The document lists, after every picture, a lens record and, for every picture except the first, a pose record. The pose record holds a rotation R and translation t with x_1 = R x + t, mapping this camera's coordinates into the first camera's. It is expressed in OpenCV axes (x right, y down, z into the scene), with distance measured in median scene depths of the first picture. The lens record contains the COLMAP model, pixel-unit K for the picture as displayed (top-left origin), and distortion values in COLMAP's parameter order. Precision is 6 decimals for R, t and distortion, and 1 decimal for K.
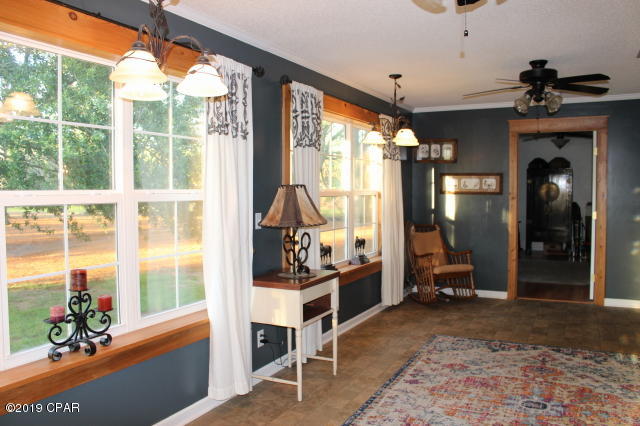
lens RADIAL K [[526.6, 0, 318.5], [0, 526.6, 209.8], [0, 0, 1]] dist [-0.154474, 0.117737]
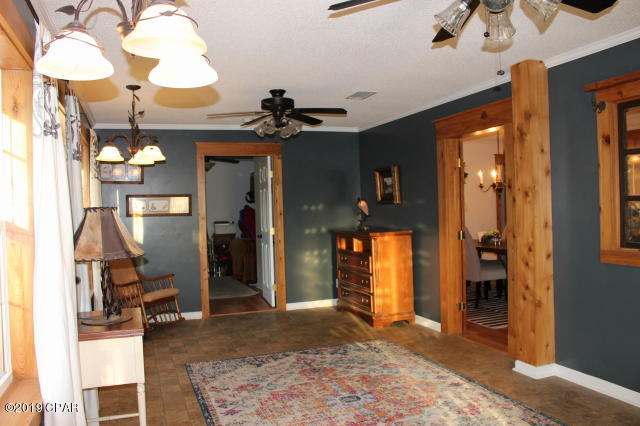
lens RADIAL K [[526.6, 0, 320.6], [0, 526.6, 211.0], [0, 0, 1]] dist [-0.154474, 0.117737]
pose [[0.678166, -0.021550, 0.734592, -0.359733], [0.052842, 0.998413, -0.019493, -0.007997], [-0.733006, 0.052036, 0.678229, 0.203311]]
